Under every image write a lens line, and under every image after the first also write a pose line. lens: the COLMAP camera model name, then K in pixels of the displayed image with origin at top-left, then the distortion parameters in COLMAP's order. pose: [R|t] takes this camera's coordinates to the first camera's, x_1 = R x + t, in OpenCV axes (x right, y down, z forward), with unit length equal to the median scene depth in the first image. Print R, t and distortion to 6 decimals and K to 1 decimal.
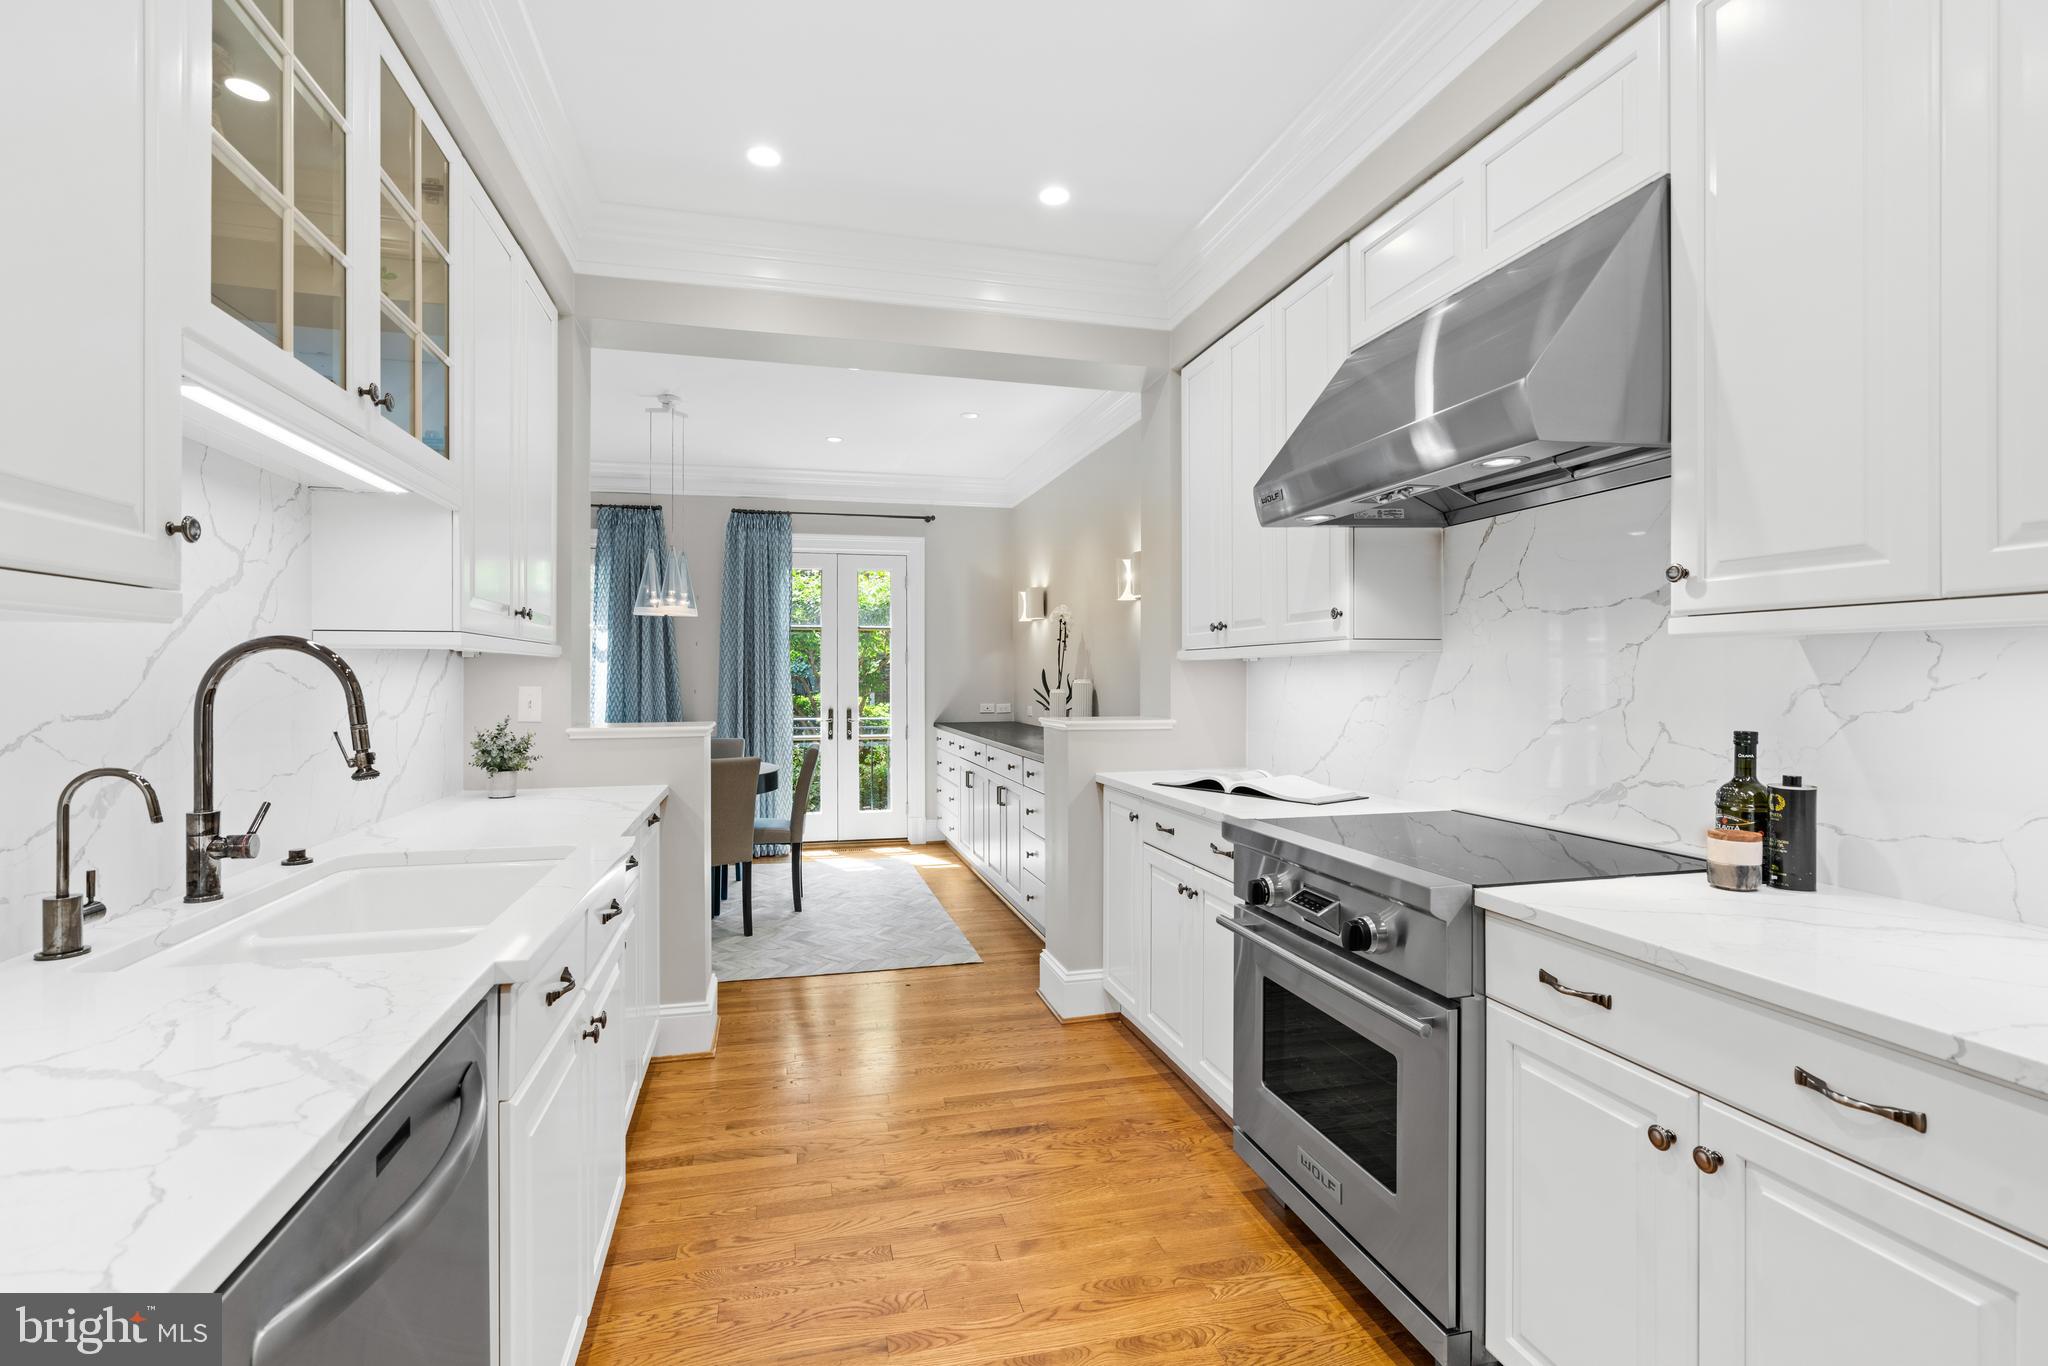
lens RADIAL K [[929.0, 0, 1010.5], [0, 929.0, 673.6], [0, 0, 1]] dist [-0.001432, 0.000717]
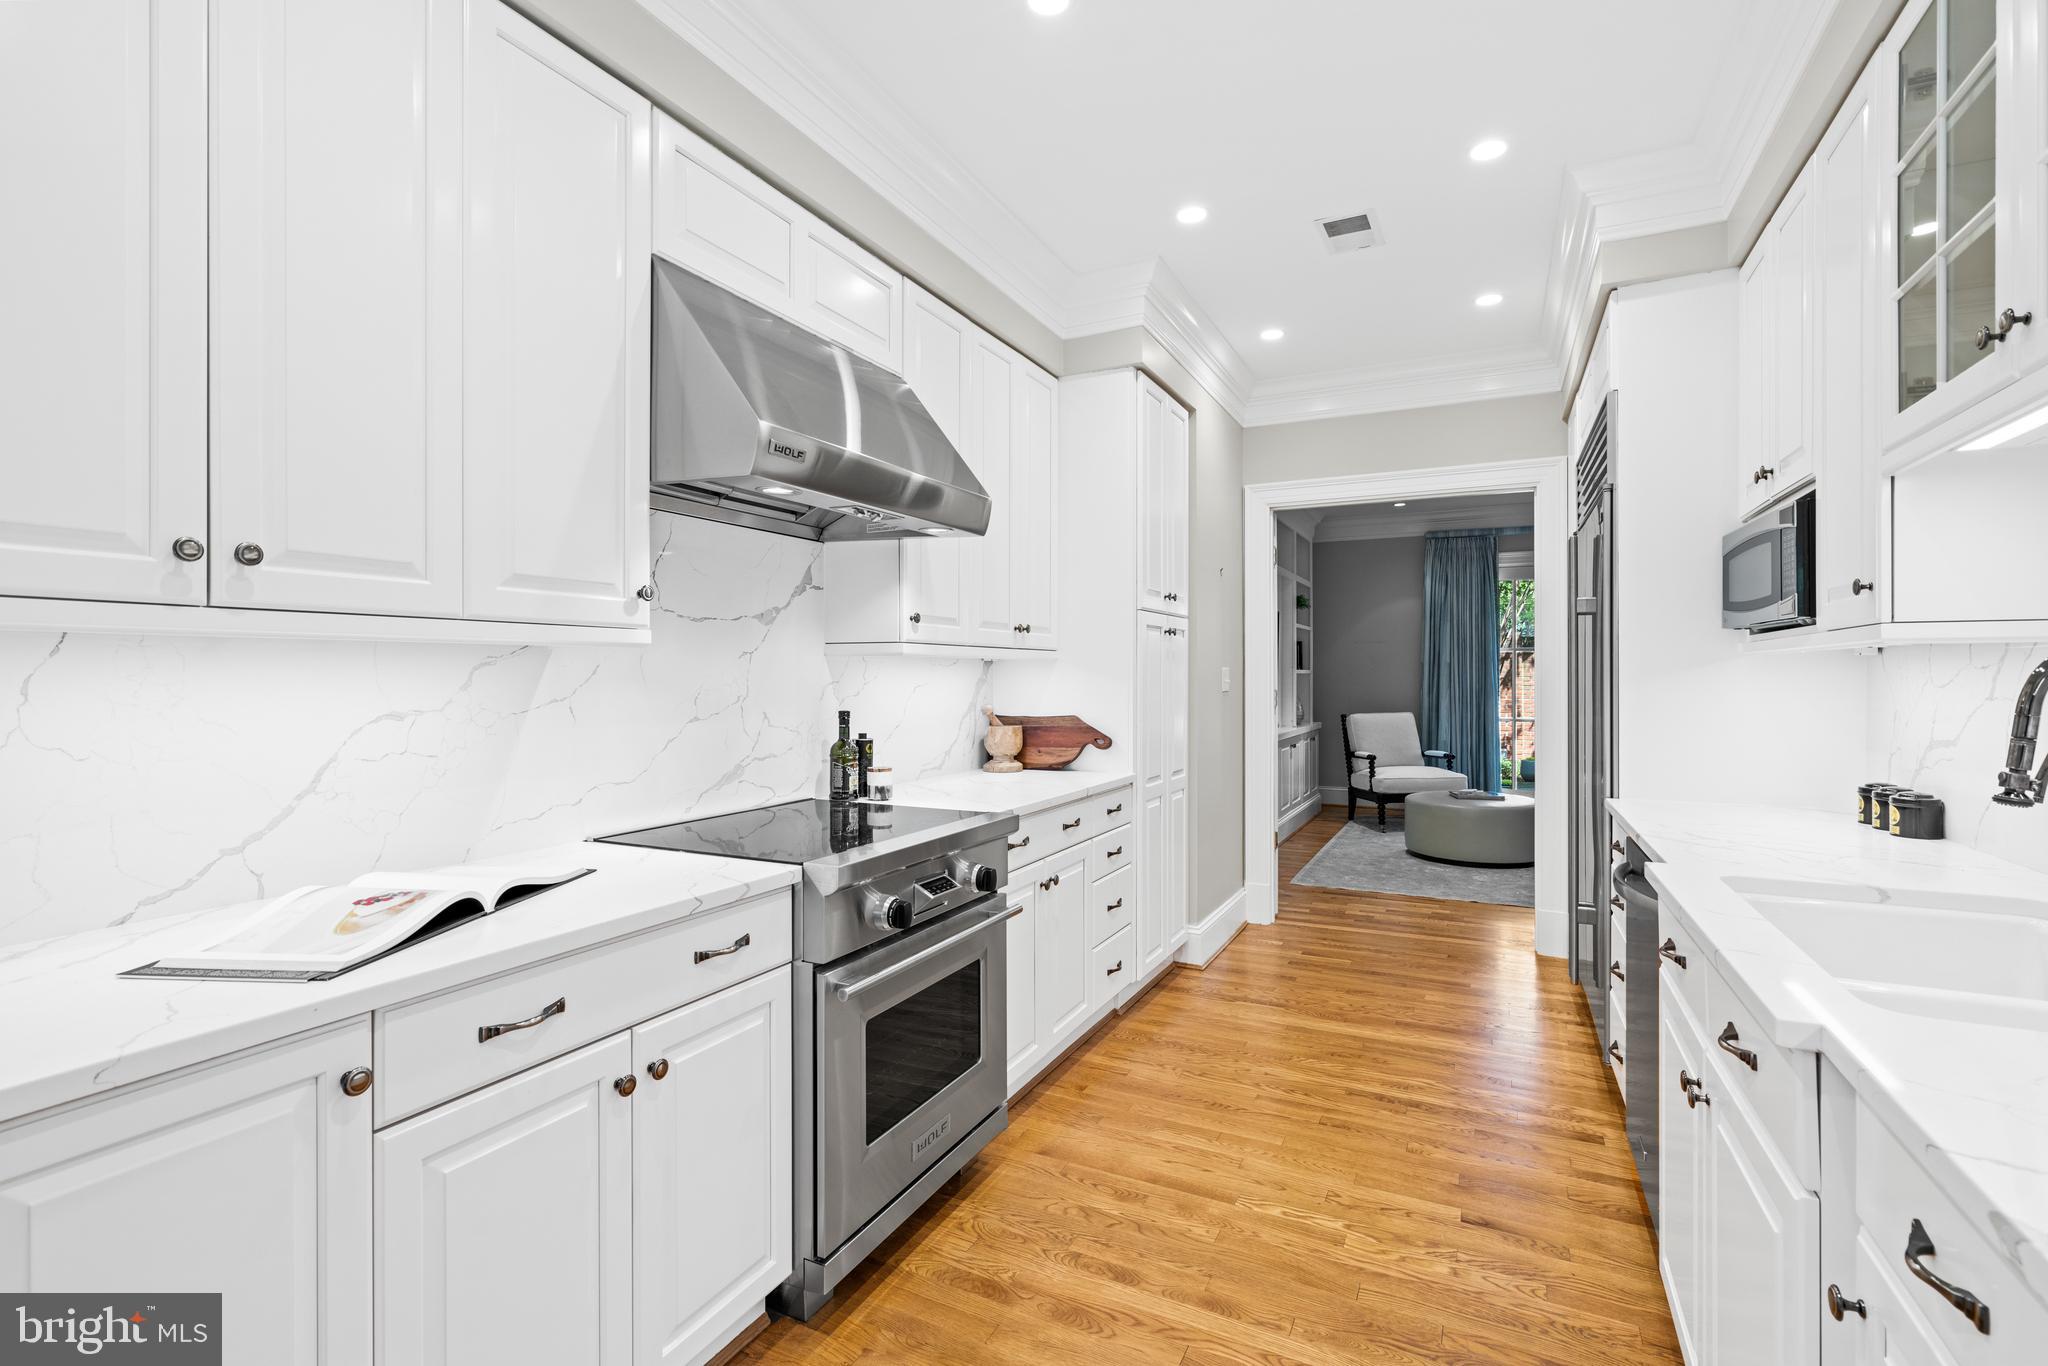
lens RADIAL K [[929.0, 0, 1024.8], [0, 929.0, 674.7], [0, 0, 1]] dist [-0.001432, 0.000717]
pose [[-0.760895, -0.004026, 0.648862, -0.388458], [-0.006283, 0.999980, -0.001164, -0.001923], [-0.648844, -0.004963, -0.760905, 1.503440]]
